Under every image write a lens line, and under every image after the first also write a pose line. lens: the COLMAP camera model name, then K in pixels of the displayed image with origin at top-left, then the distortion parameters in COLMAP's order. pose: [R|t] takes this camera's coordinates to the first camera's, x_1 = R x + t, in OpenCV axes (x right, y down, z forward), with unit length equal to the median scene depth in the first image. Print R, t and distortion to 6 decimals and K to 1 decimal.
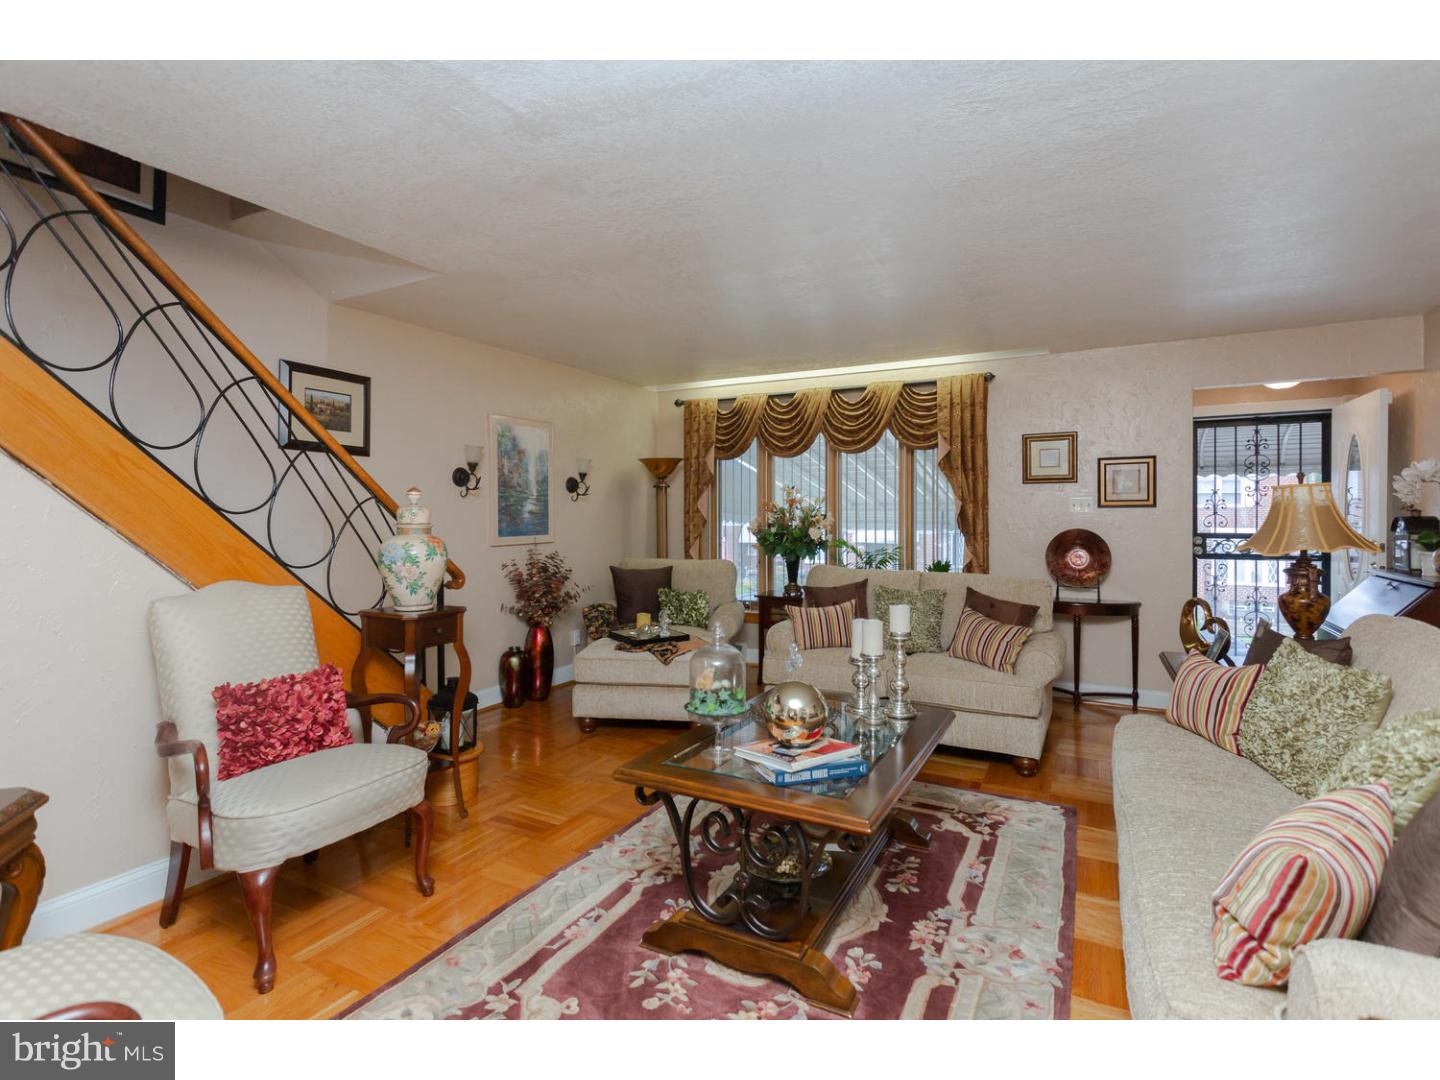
lens RADIAL K [[713.9, 0, 724.7], [0, 713.9, 513.6], [0, 0, 1]] dist [0.003356, 0.000888]
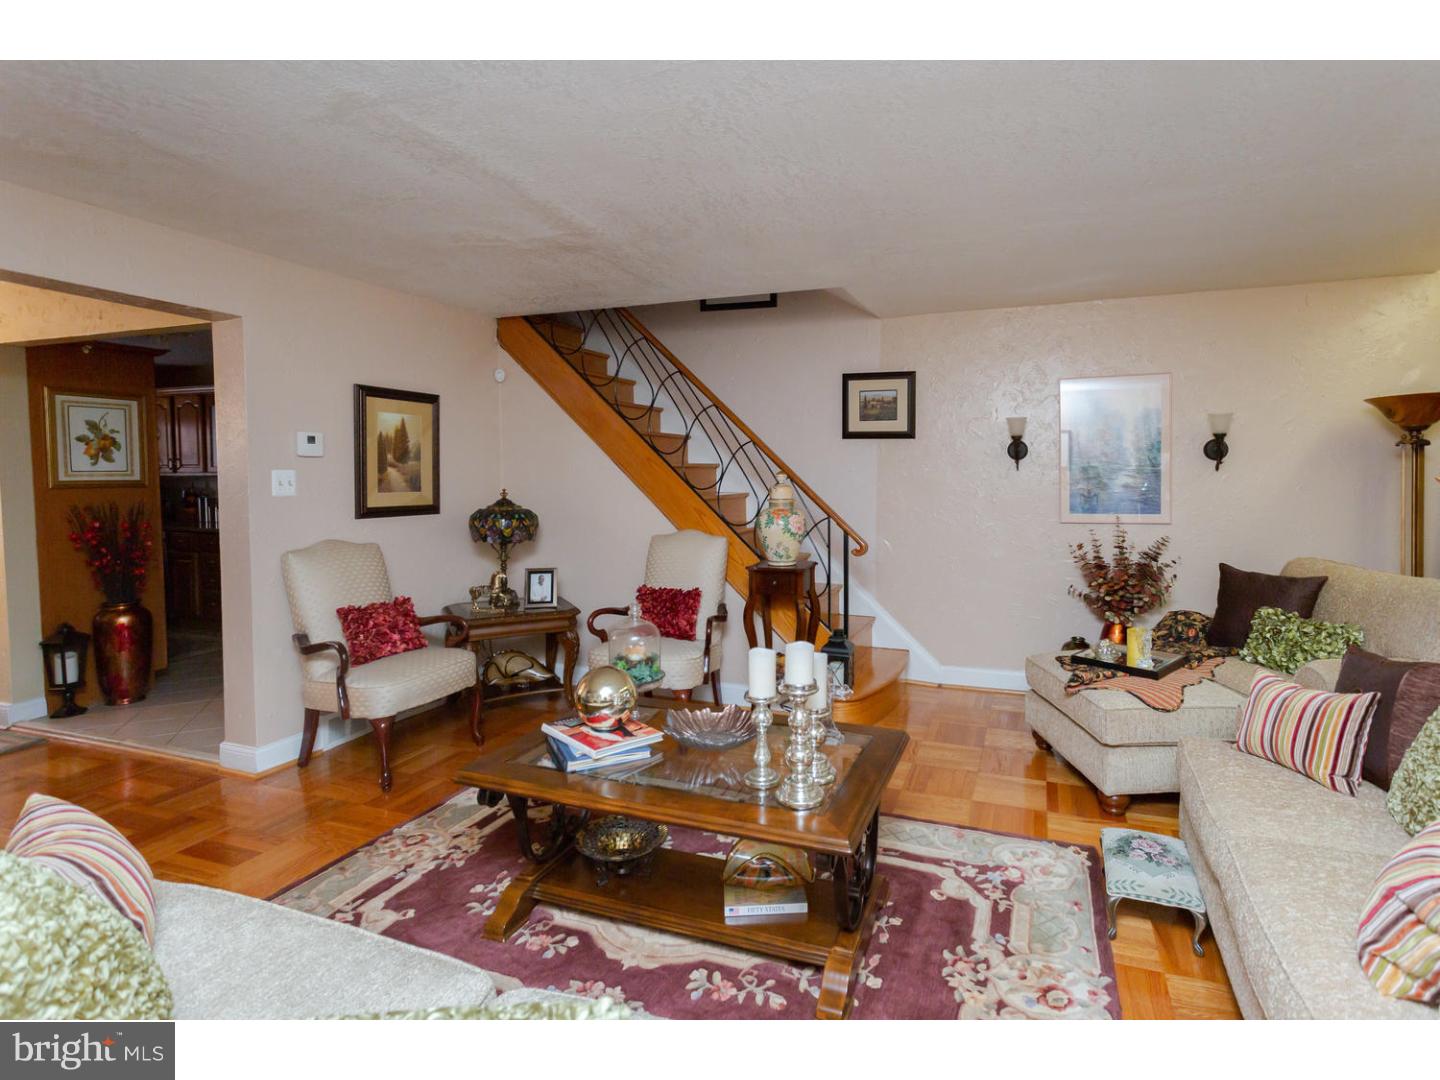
lens RADIAL K [[722.2, 0, 793.0], [0, 722.2, 504.7], [0, 0, 1]] dist [-0.001490, 0.000291]
pose [[0.139667, 0.043422, -0.989246, 0.691756], [0.005565, 0.998988, 0.044635, -0.027111], [0.990183, -0.011739, 0.139284, 0.671460]]
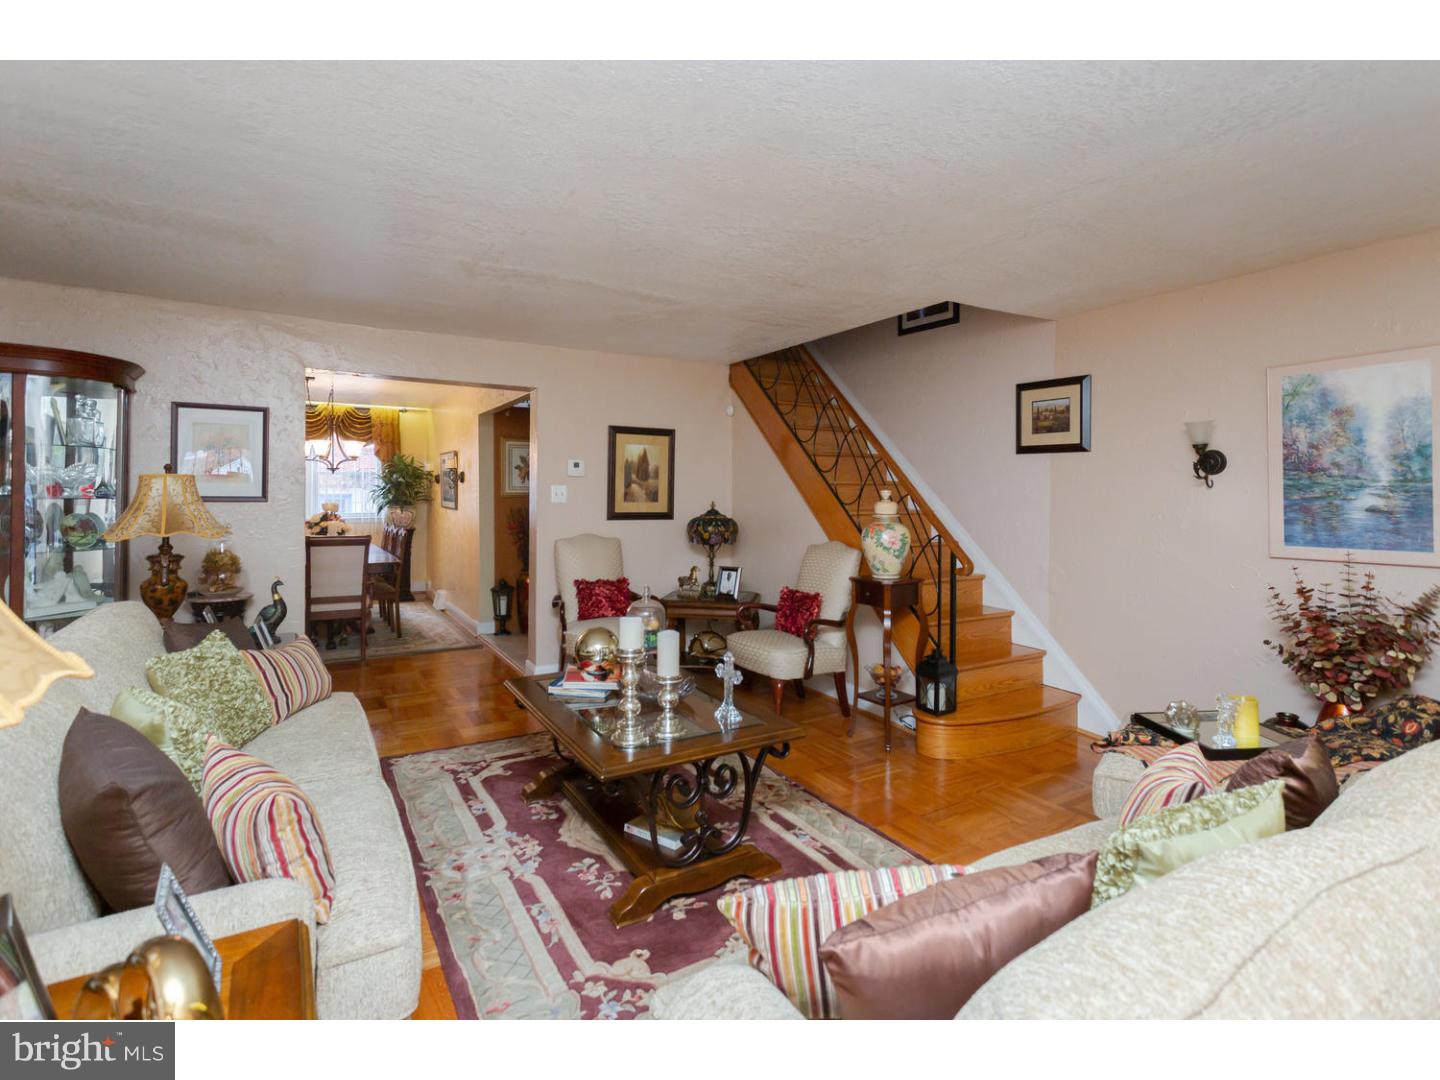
lens RADIAL K [[713.9, 0, 724.7], [0, 713.9, 513.6], [0, 0, 1]] dist [0.003356, 0.000888]
pose [[-0.527778, 0.019792, -0.849152, 0.687772], [-0.004302, 0.999653, 0.025974, -0.016329], [0.849372, 0.017362, -0.527510, 1.161713]]
